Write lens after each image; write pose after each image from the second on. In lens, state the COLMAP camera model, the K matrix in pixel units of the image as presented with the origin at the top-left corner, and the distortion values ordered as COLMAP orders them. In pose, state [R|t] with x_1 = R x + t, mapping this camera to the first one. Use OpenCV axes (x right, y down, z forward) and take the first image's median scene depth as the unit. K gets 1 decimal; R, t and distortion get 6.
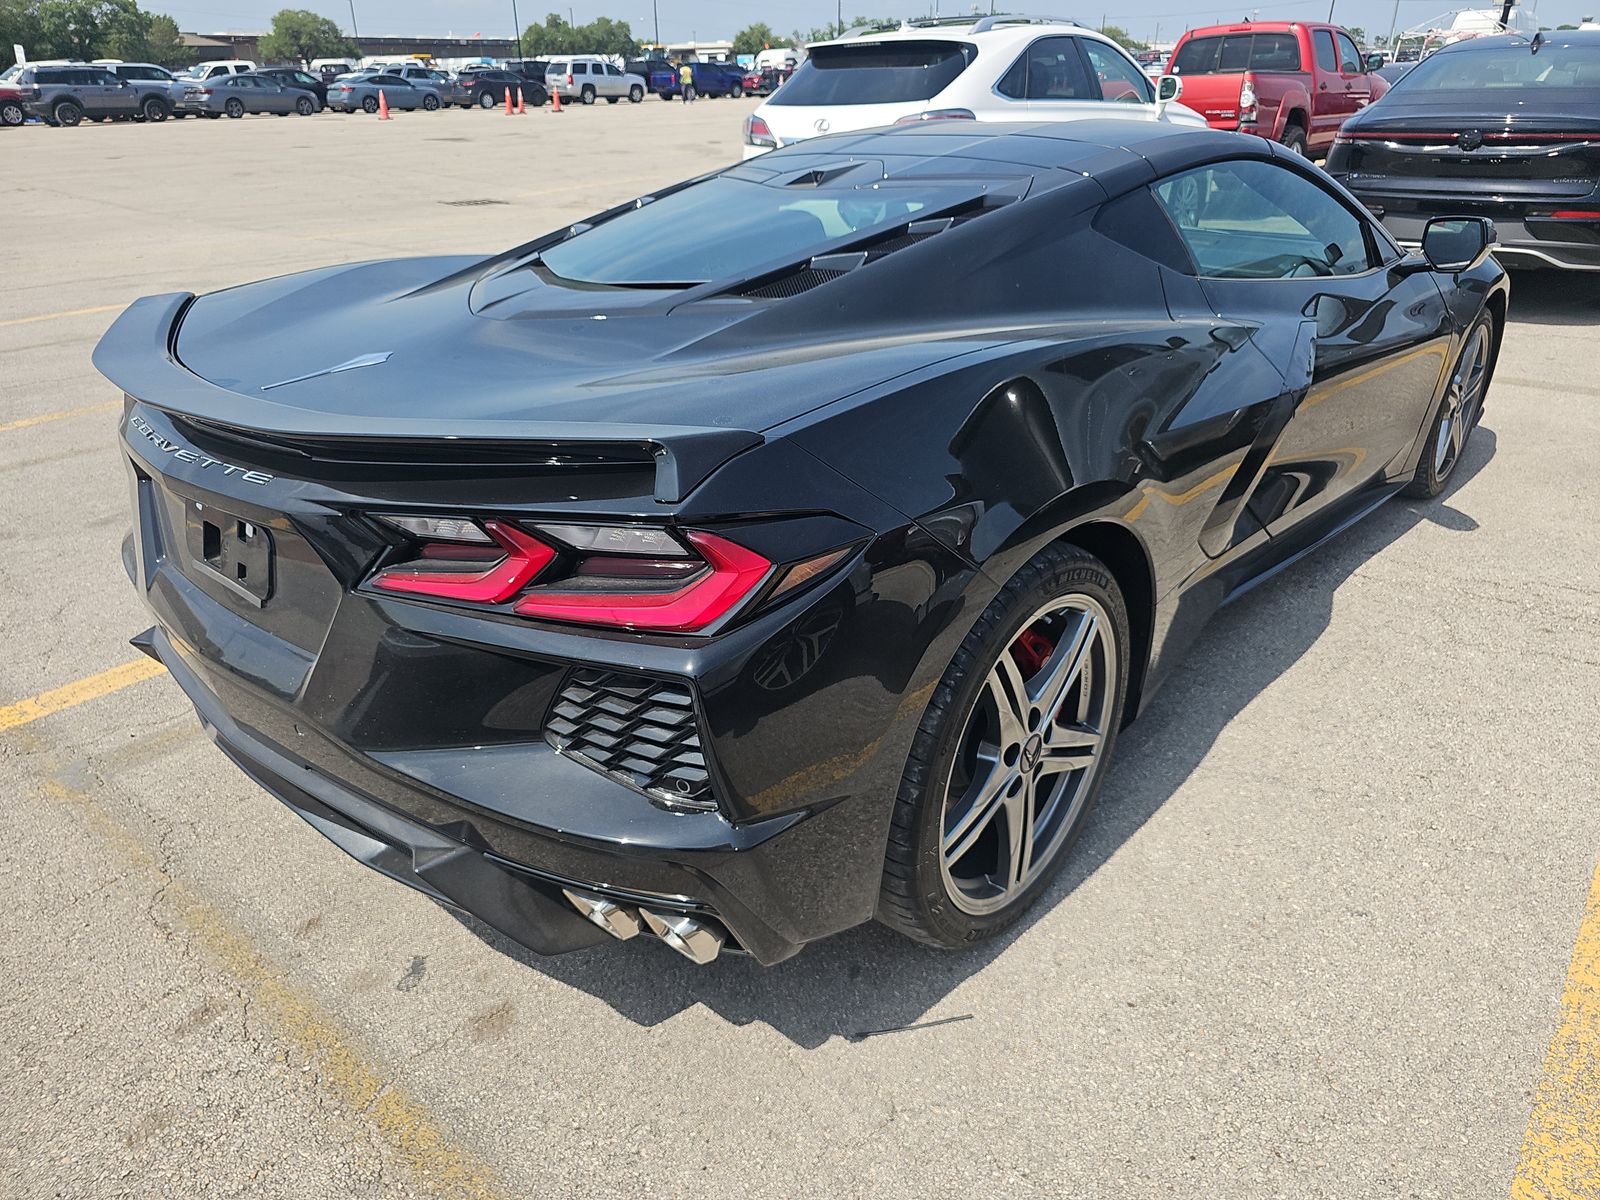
lens RADIAL K [[1048.3, 0, 771.8], [0, 1048.3, 598.6], [0, 0, 1]] dist [0.035176, -0.028163]
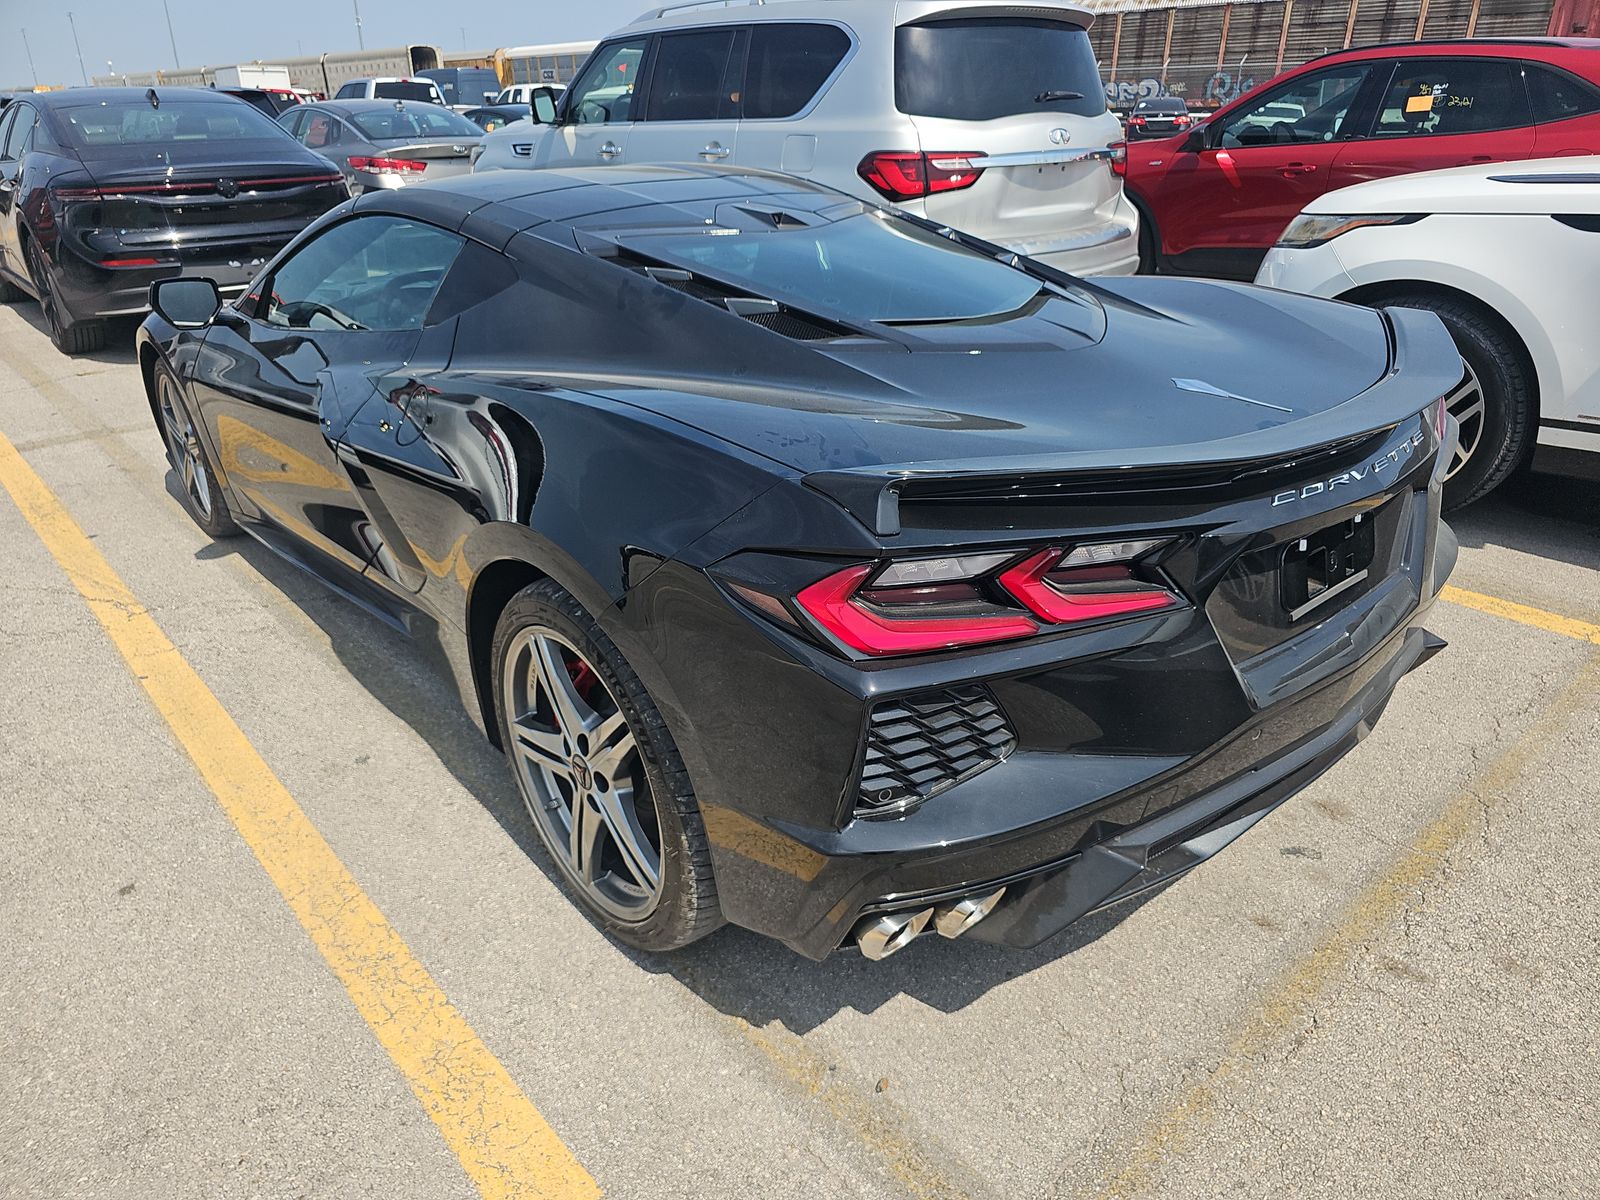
lens RADIAL K [[1093.3, 0, 826.5], [0, 1093.3, 545.7], [0, 0, 1]] dist [0.035117, -0.031900]
pose [[0.123795, -0.349689, 0.928651, -1.435786], [0.439339, 0.858442, 0.264685, -0.508441], [-0.889751, 0.375226, 0.259903, 1.015908]]
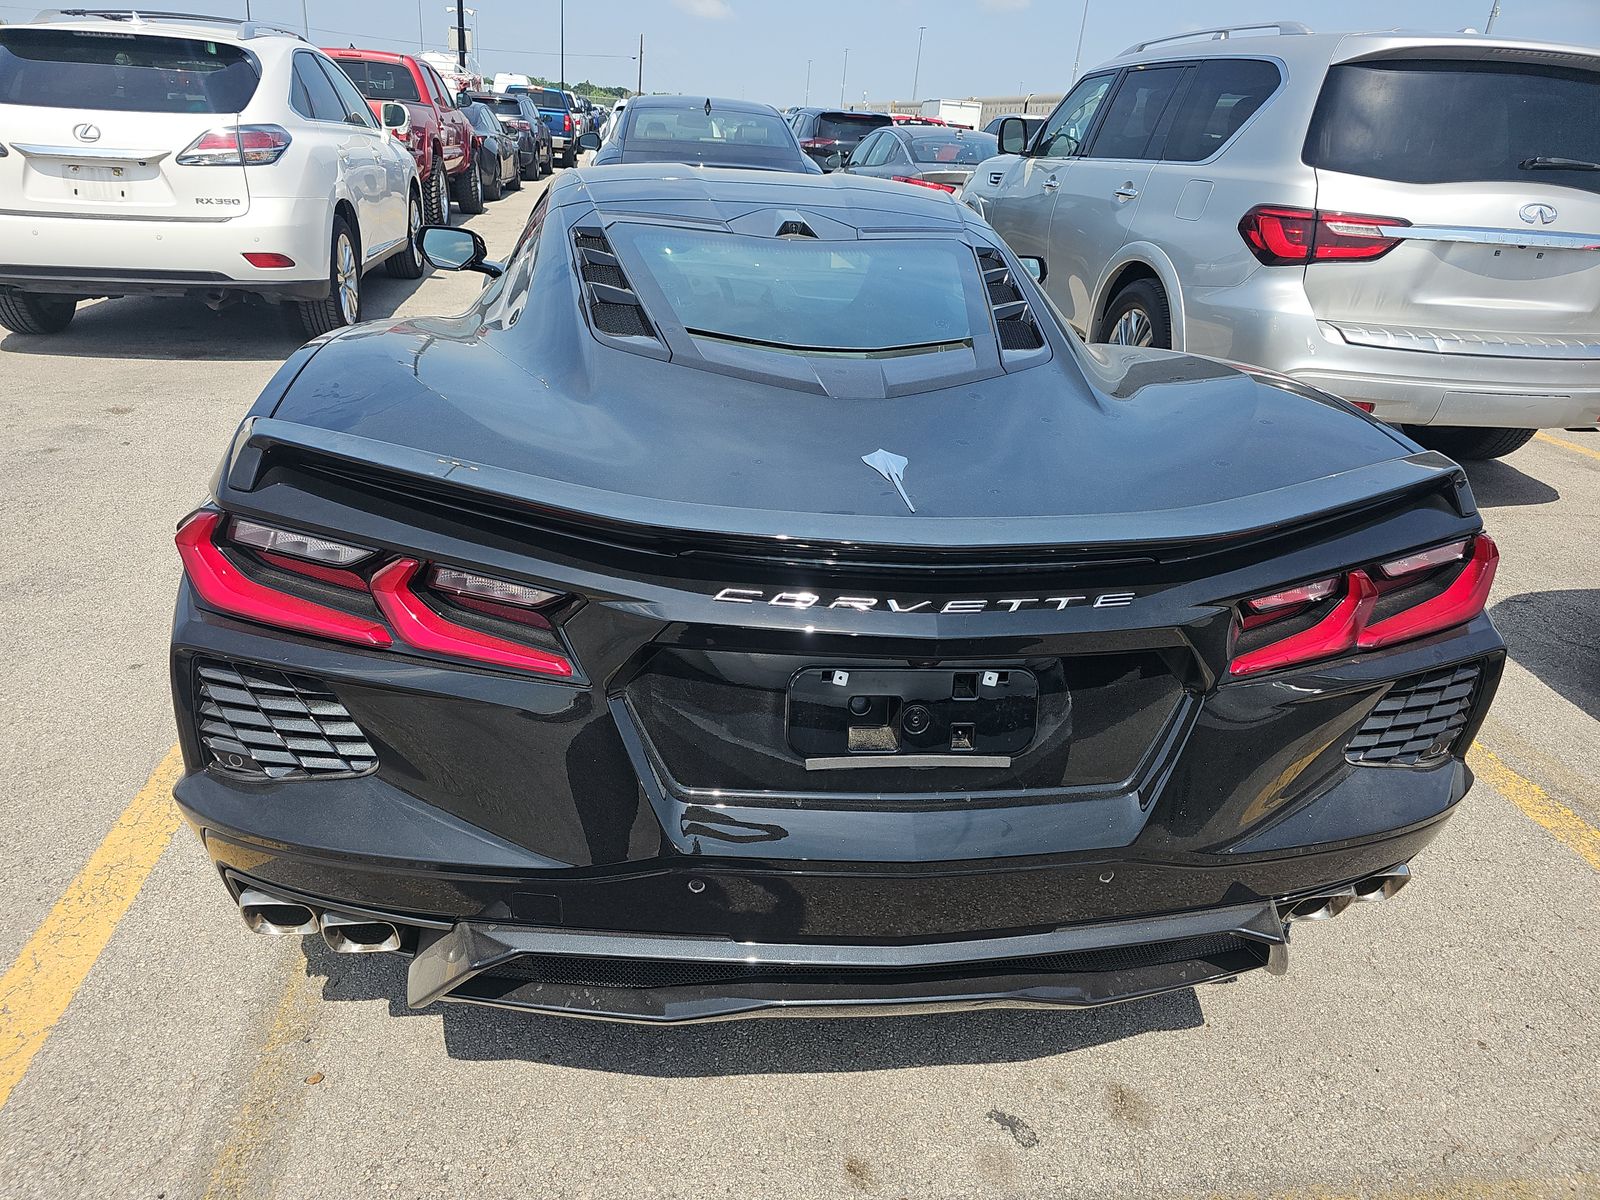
lens RADIAL K [[1093.3, 0, 826.5], [0, 1093.3, 545.7], [0, 0, 1]] dist [0.035117, -0.031900]
pose [[0.652576, -0.201421, 0.730461, -1.010029], [0.251859, 0.966869, 0.041604, -0.191654], [-0.714641, 0.156824, 0.681686, 0.404014]]
